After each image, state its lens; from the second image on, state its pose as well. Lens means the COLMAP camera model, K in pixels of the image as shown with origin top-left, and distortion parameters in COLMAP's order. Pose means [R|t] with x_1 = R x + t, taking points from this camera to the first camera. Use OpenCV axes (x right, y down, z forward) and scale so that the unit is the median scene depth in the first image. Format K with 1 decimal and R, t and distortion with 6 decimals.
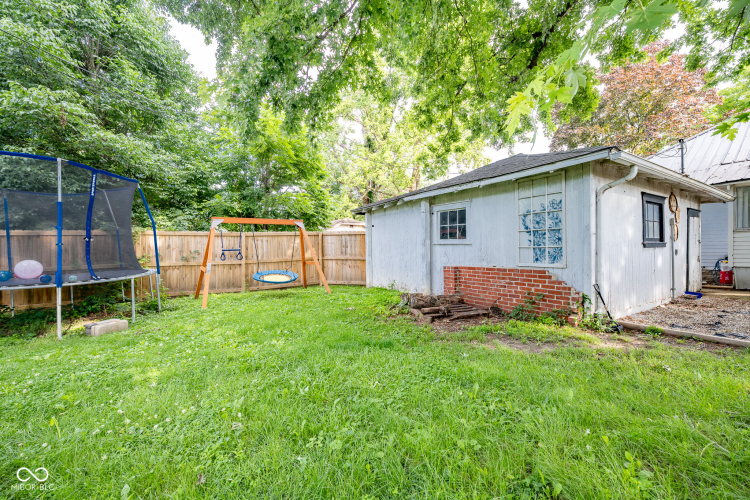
lens RADIAL K [[297.4, 0, 376.1], [0, 297.4, 249.4], [0, 0, 1]] dist [0.000998, -0.000038]
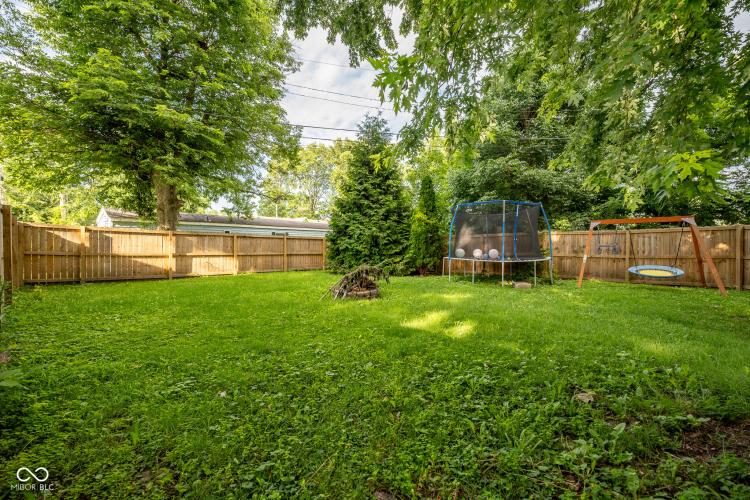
lens RADIAL K [[297.4, 0, 372.2], [0, 297.4, 251.4], [0, 0, 1]] dist [0.000998, -0.000038]
pose [[0.299630, 0.033720, -0.953459, 0.368922], [-0.009519, 0.999431, 0.032355, -0.004404], [0.954008, -0.000619, 0.299781, -0.281869]]
